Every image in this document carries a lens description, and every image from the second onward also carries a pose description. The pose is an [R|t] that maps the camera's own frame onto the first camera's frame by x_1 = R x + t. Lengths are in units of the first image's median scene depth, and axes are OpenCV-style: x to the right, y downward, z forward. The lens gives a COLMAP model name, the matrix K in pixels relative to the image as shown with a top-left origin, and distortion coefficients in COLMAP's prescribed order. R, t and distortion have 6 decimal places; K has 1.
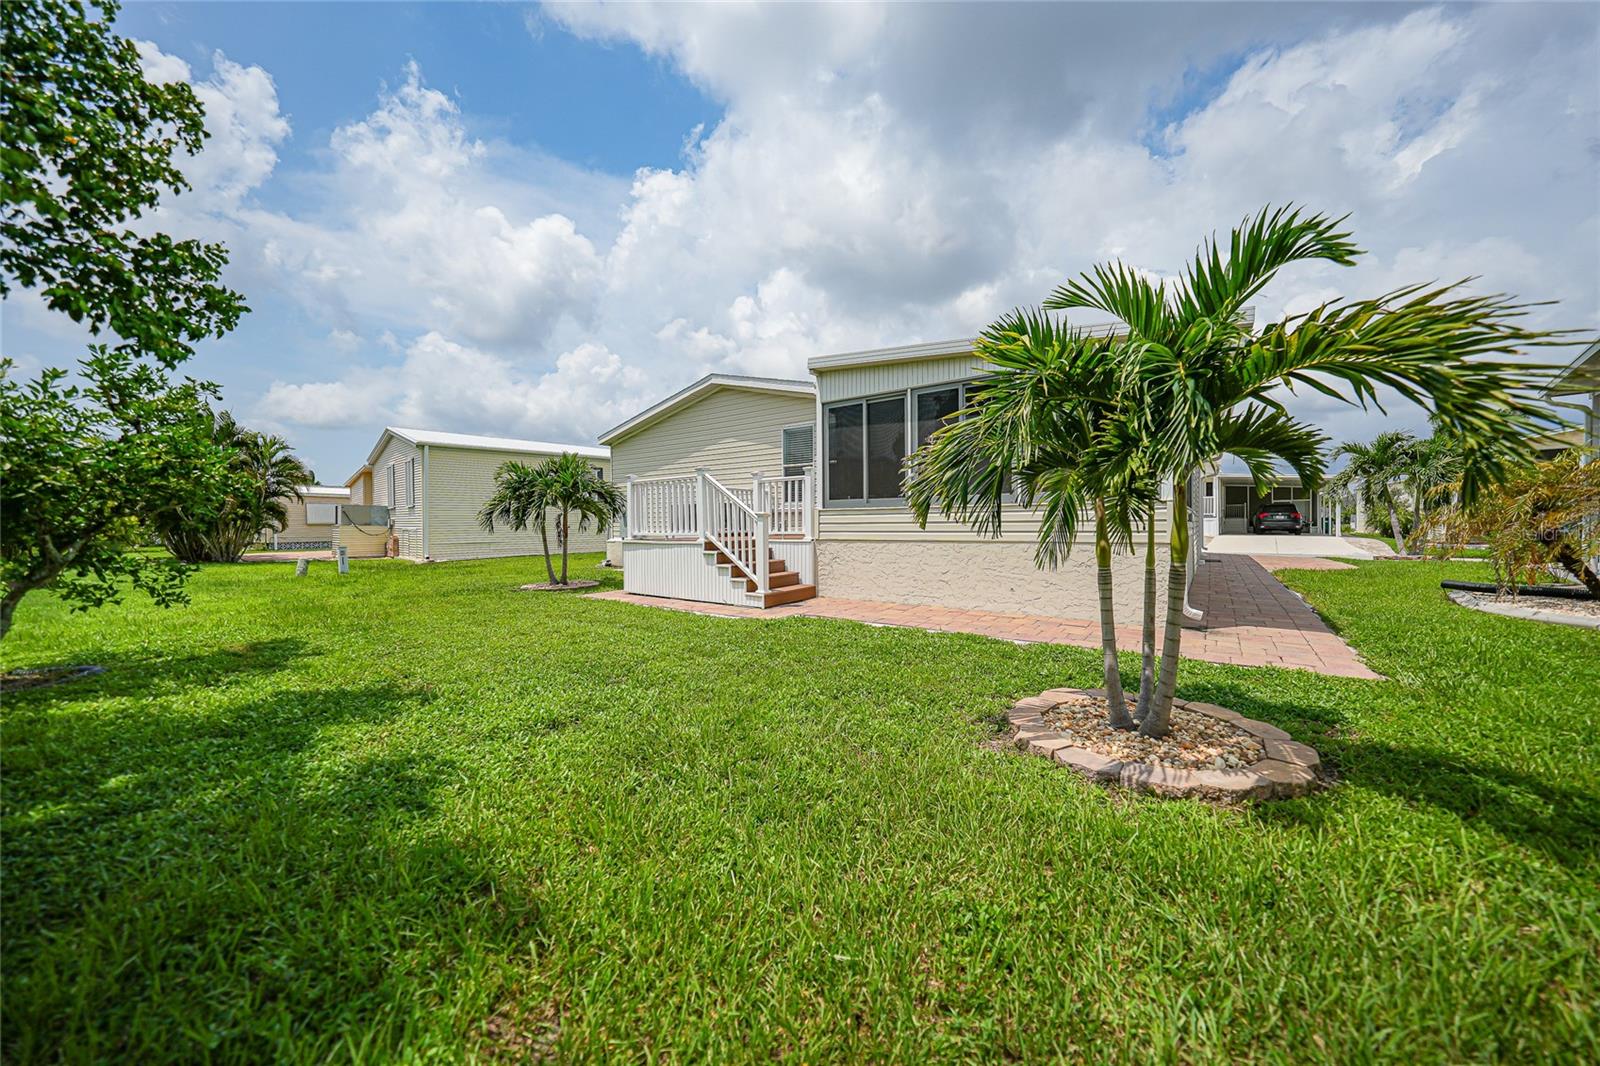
lens RADIAL K [[554.8, 0, 802.5], [0, 554.8, 526.0], [0, 0, 1]] dist [-0.019912, 0.000219]
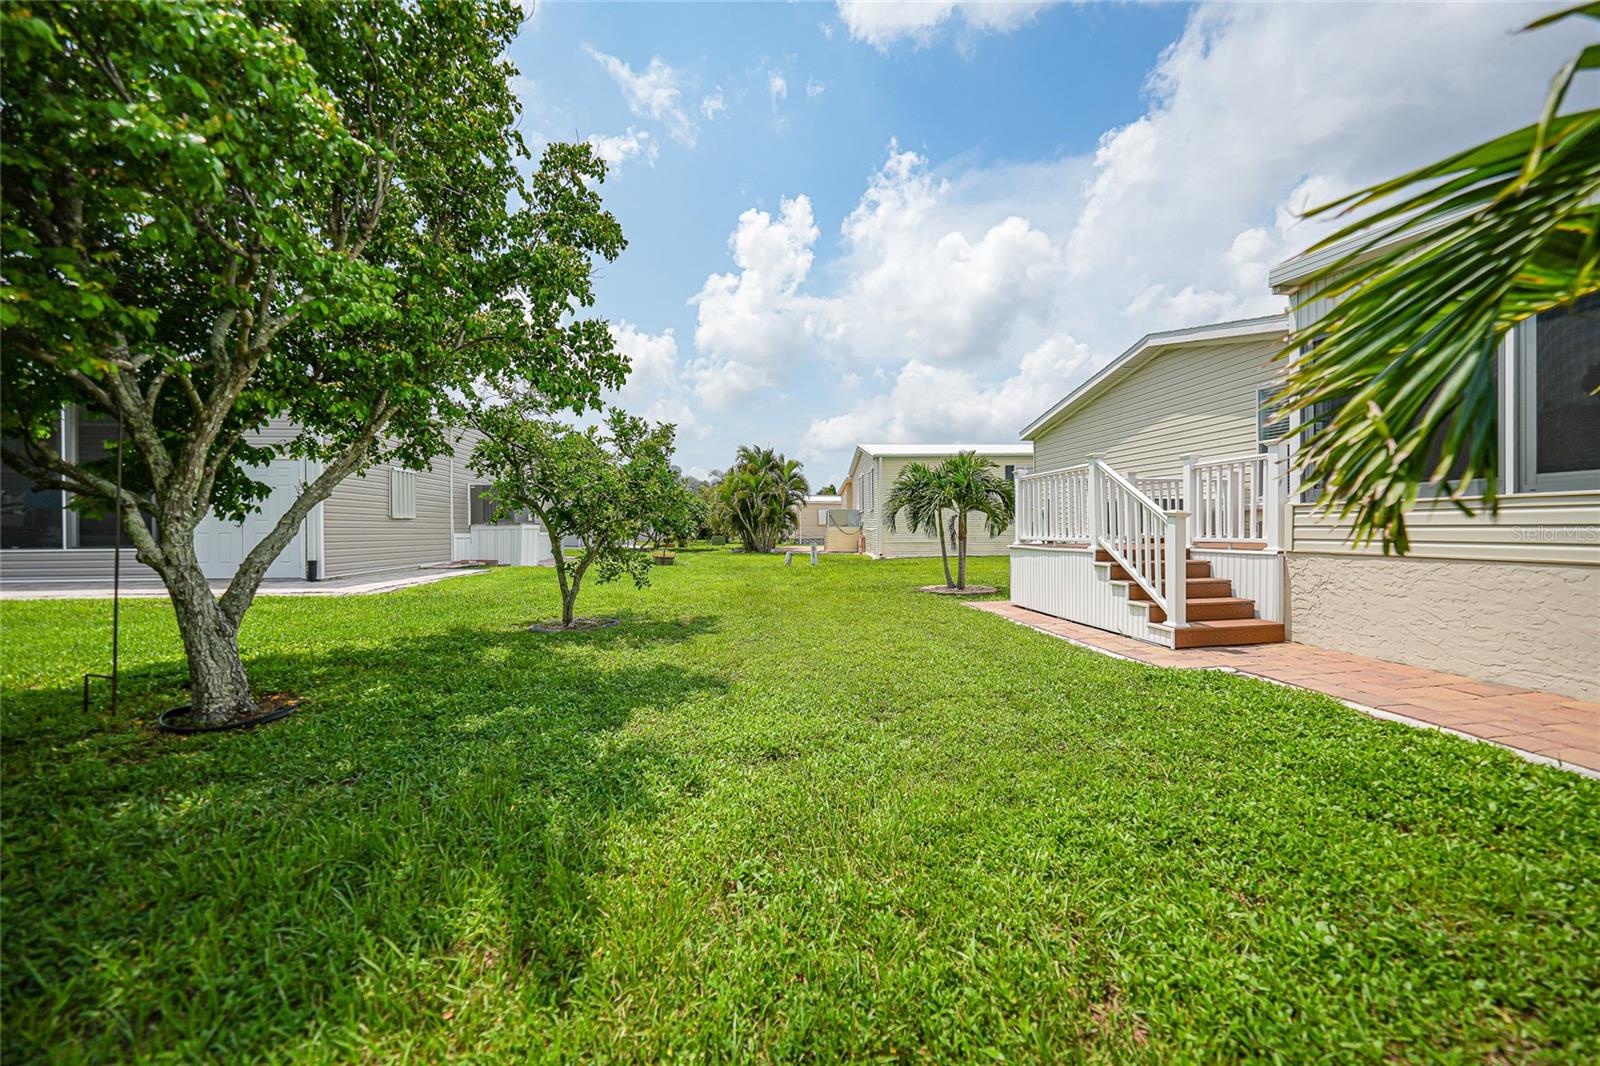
lens RADIAL K [[554.8, 0, 802.5], [0, 554.8, 526.0], [0, 0, 1]] dist [-0.019912, 0.000219]
pose [[0.697011, 0.001605, -0.717058, 0.067950], [-0.002477, 0.999997, -0.000169, -0.002831], [0.717056, 0.001895, 0.697013, 0.125166]]
